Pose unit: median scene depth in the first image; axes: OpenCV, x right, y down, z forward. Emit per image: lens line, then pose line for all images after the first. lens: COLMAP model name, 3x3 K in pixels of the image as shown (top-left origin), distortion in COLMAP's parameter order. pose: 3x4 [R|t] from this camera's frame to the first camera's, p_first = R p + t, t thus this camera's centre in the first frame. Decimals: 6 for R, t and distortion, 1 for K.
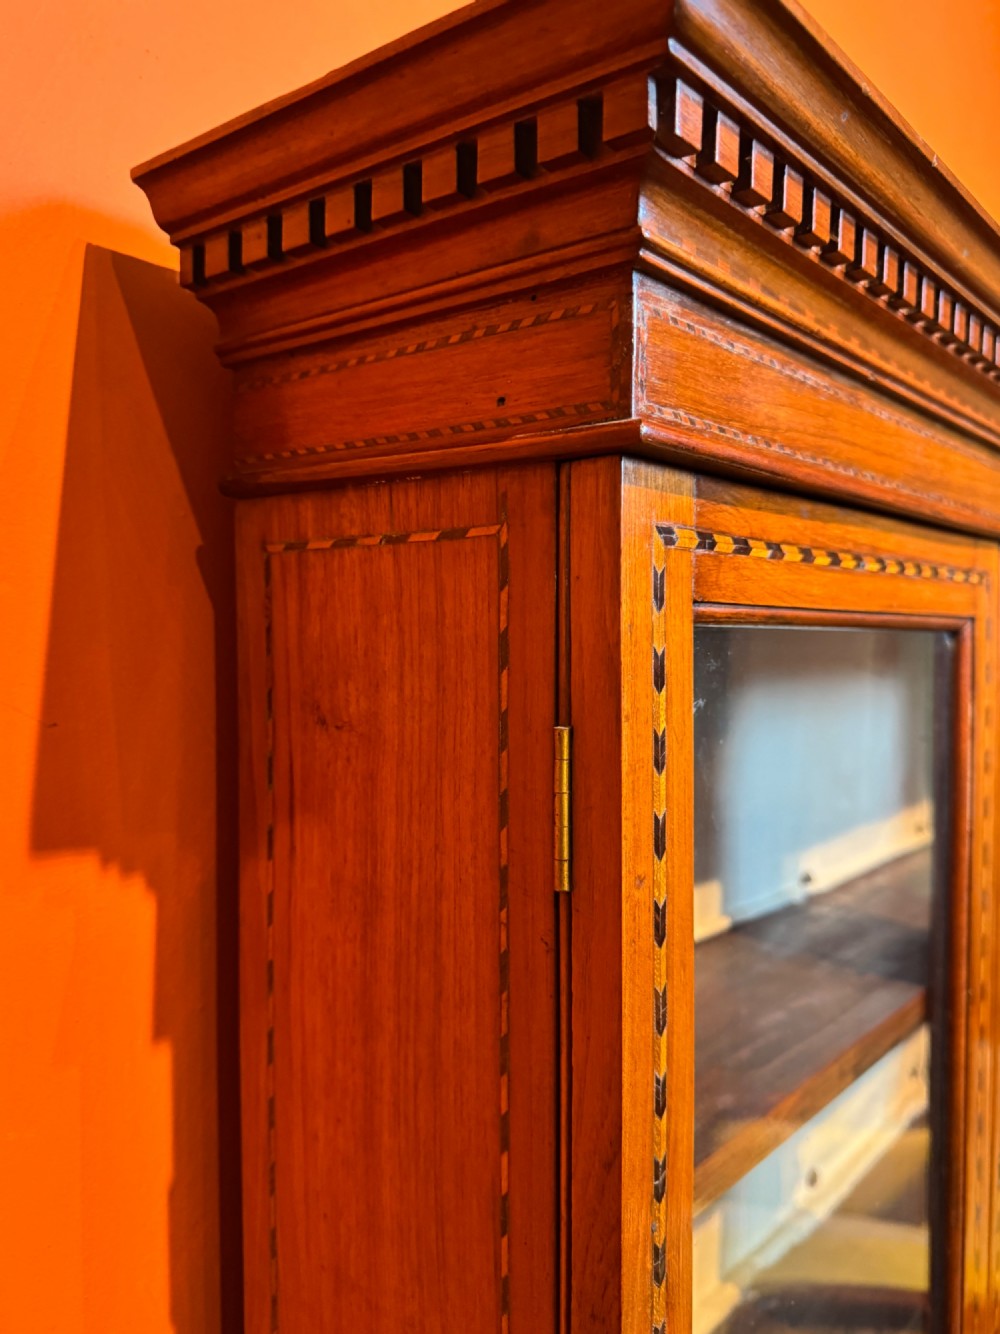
lens RADIAL K [[1087.9, 0, 497.4], [0, 1087.9, 668.6], [0, 0, 1]] dist [-0.009894, -0.023094]
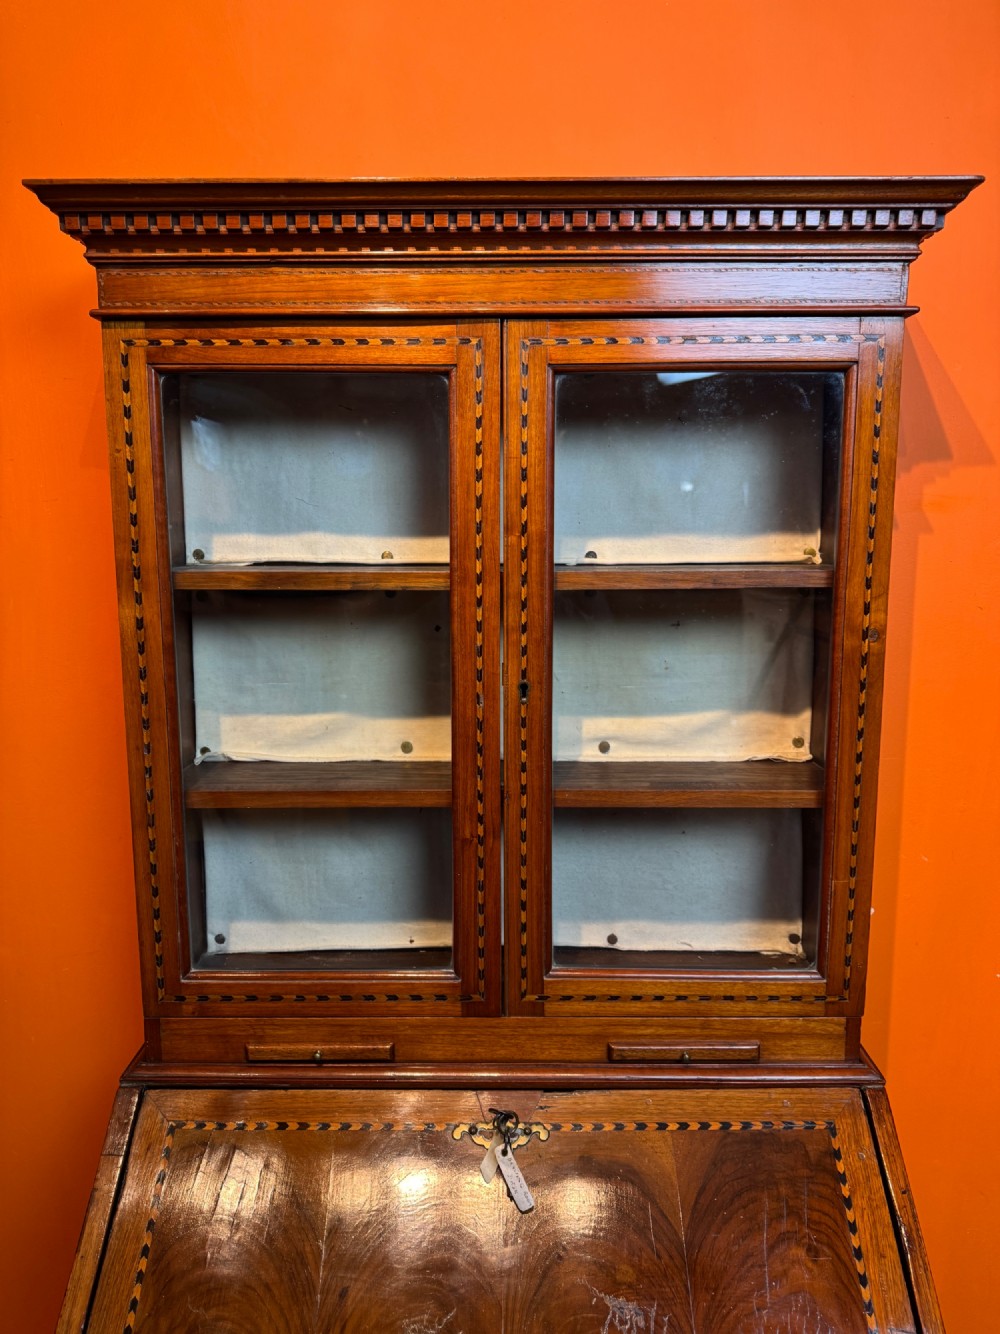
lens RADIAL K [[915.6, 0, 502.8], [0, 915.6, 675.2], [0, 0, 1]] dist [0.082004, -0.094649]
pose [[0.628149, 0.114478, -0.769626, 3.068544], [-0.019041, 0.991083, 0.131877, 0.467383], [0.777860, -0.068184, 0.624728, 0.079500]]
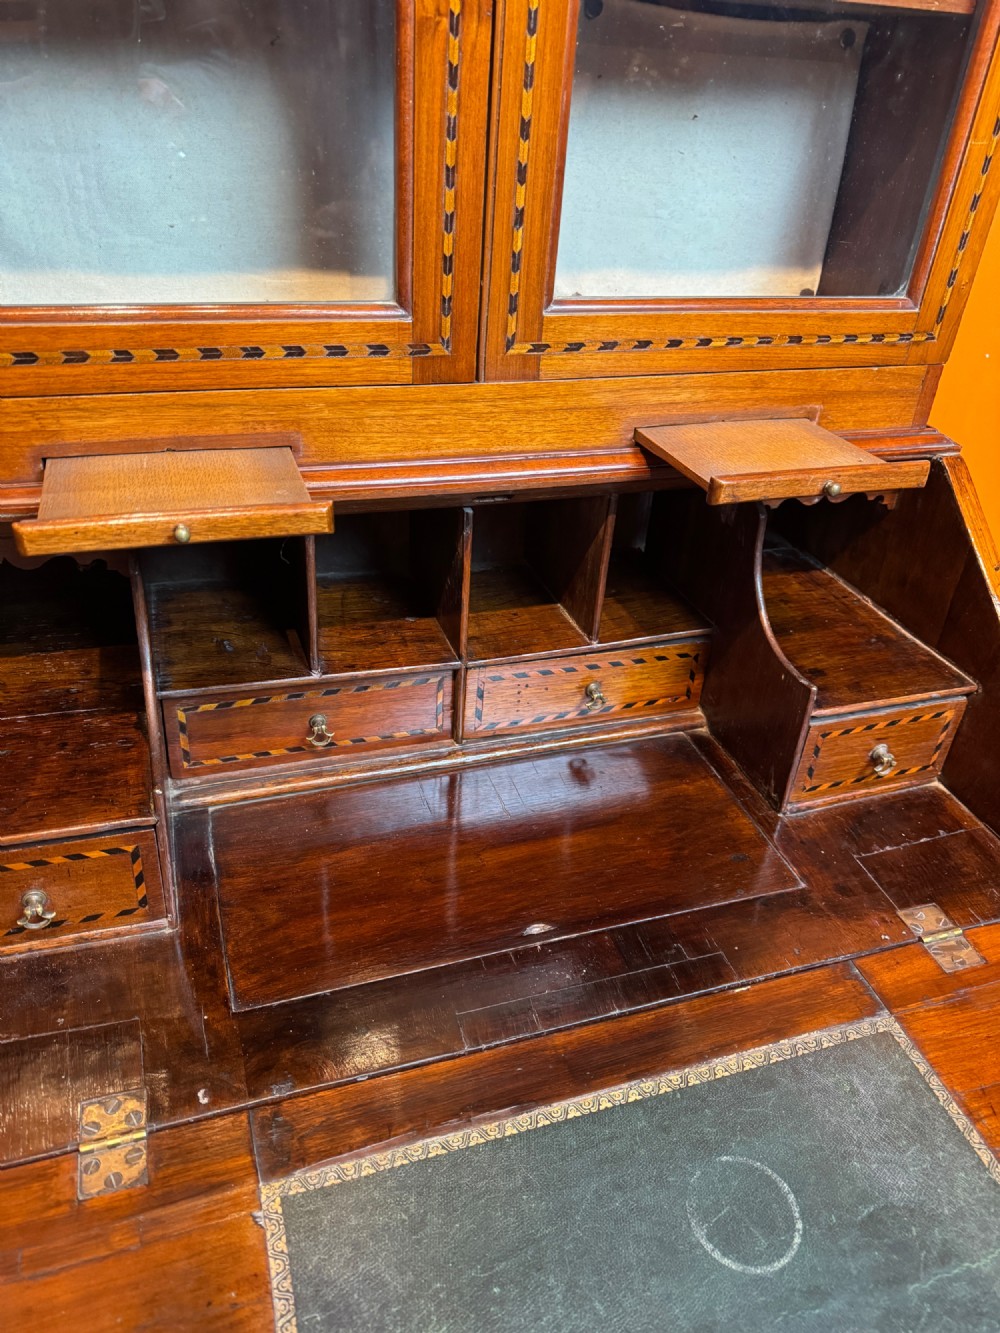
lens RADIAL K [[942.9, 0, 496.7], [0, 942.9, 664.2], [0, 0, 1]] dist [0.016510, -0.033201]
pose [[0.842402, 0.334116, -0.422759, 1.886961], [-0.075693, 0.850153, 0.521067, 1.470259], [0.533506, -0.406948, 0.741461, 0.276843]]
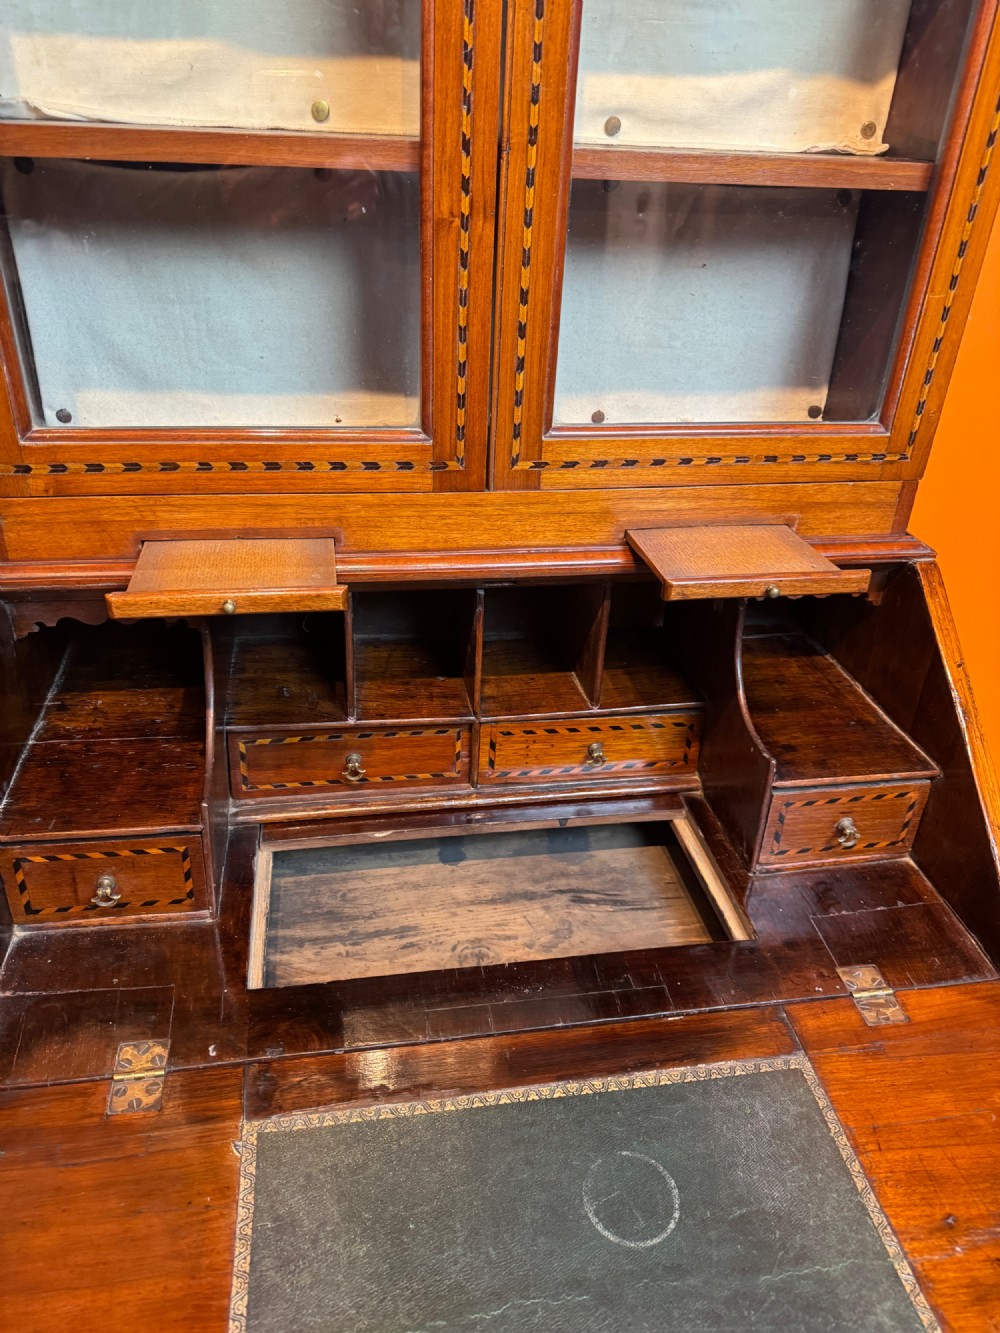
lens RADIAL K [[942.9, 0, 500.2], [0, 942.9, 660.6], [0, 0, 1]] dist [0.016510, -0.033201]
pose [[0.755173, 0.354581, -0.551350, 2.312441], [-0.061171, 0.875528, 0.479280, 1.234922], [0.652666, -0.328212, 0.682865, 0.197636]]
